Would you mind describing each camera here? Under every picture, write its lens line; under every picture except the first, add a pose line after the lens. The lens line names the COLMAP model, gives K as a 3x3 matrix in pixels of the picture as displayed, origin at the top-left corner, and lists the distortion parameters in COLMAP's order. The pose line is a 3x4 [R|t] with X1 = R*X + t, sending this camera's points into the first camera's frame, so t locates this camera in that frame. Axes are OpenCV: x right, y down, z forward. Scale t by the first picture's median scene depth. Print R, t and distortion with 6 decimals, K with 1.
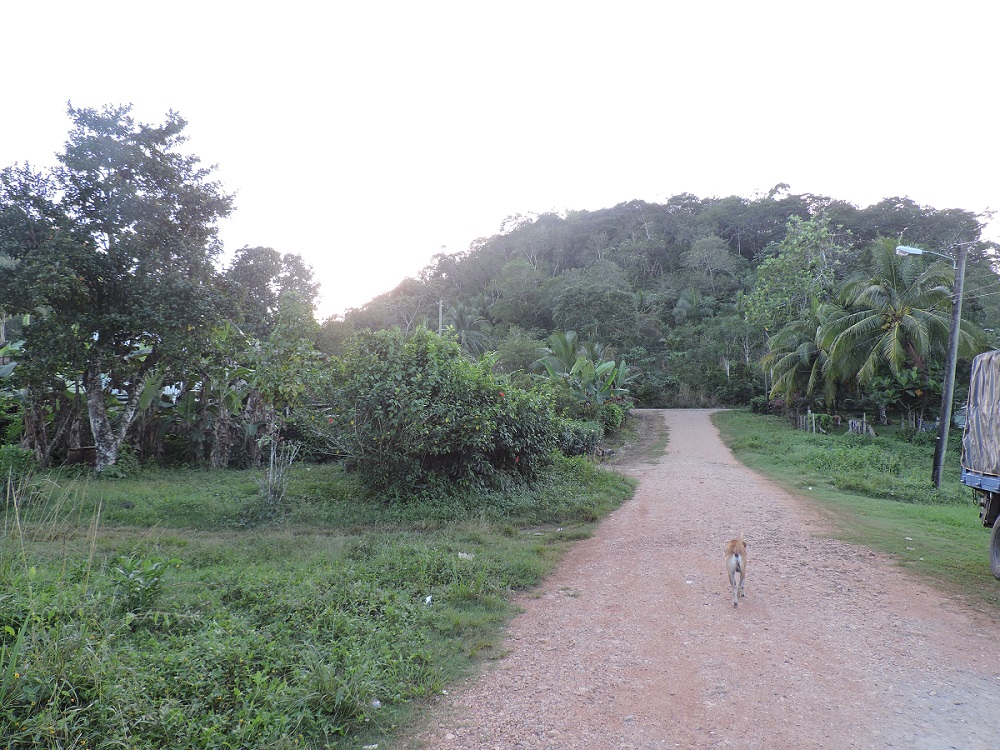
lens RADIAL K [[710.8, 0, 498.9], [0, 710.8, 376.7], [0, 0, 1]] dist [-0.019255, -0.000089]
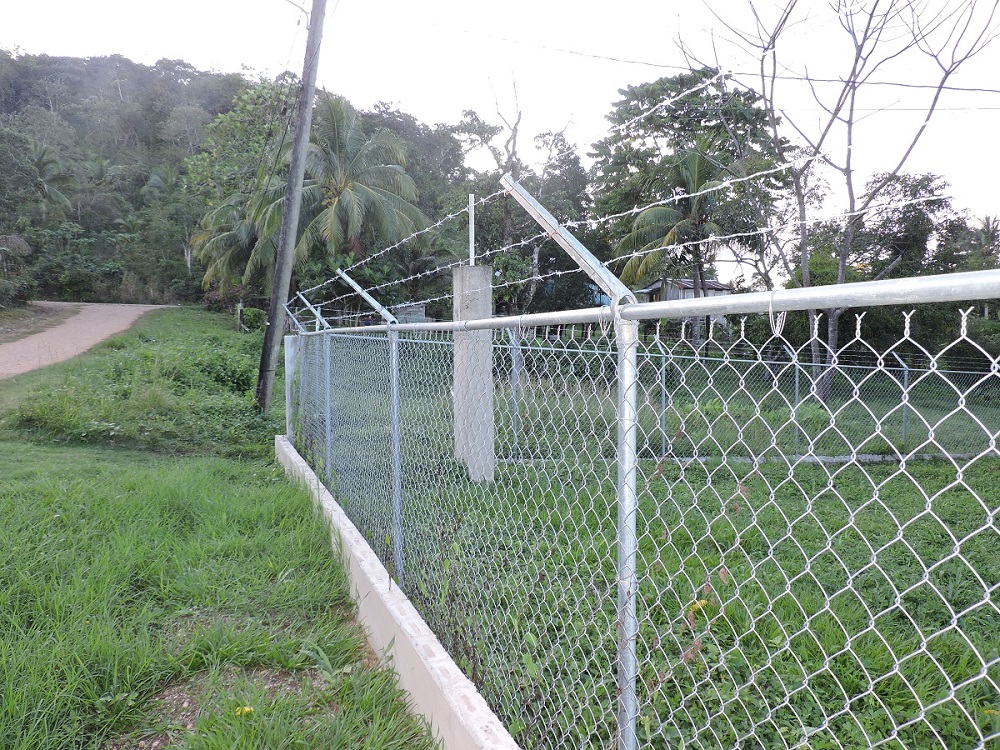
lens RADIAL K [[710.8, 0, 498.7], [0, 710.8, 372.7], [0, 0, 1]] dist [-0.019255, -0.000089]
pose [[0.797878, -0.022814, 0.602387, 0.105697], [-0.052201, 0.992915, 0.106747, 0.013597], [-0.600554, -0.116616, 0.791034, 0.105713]]
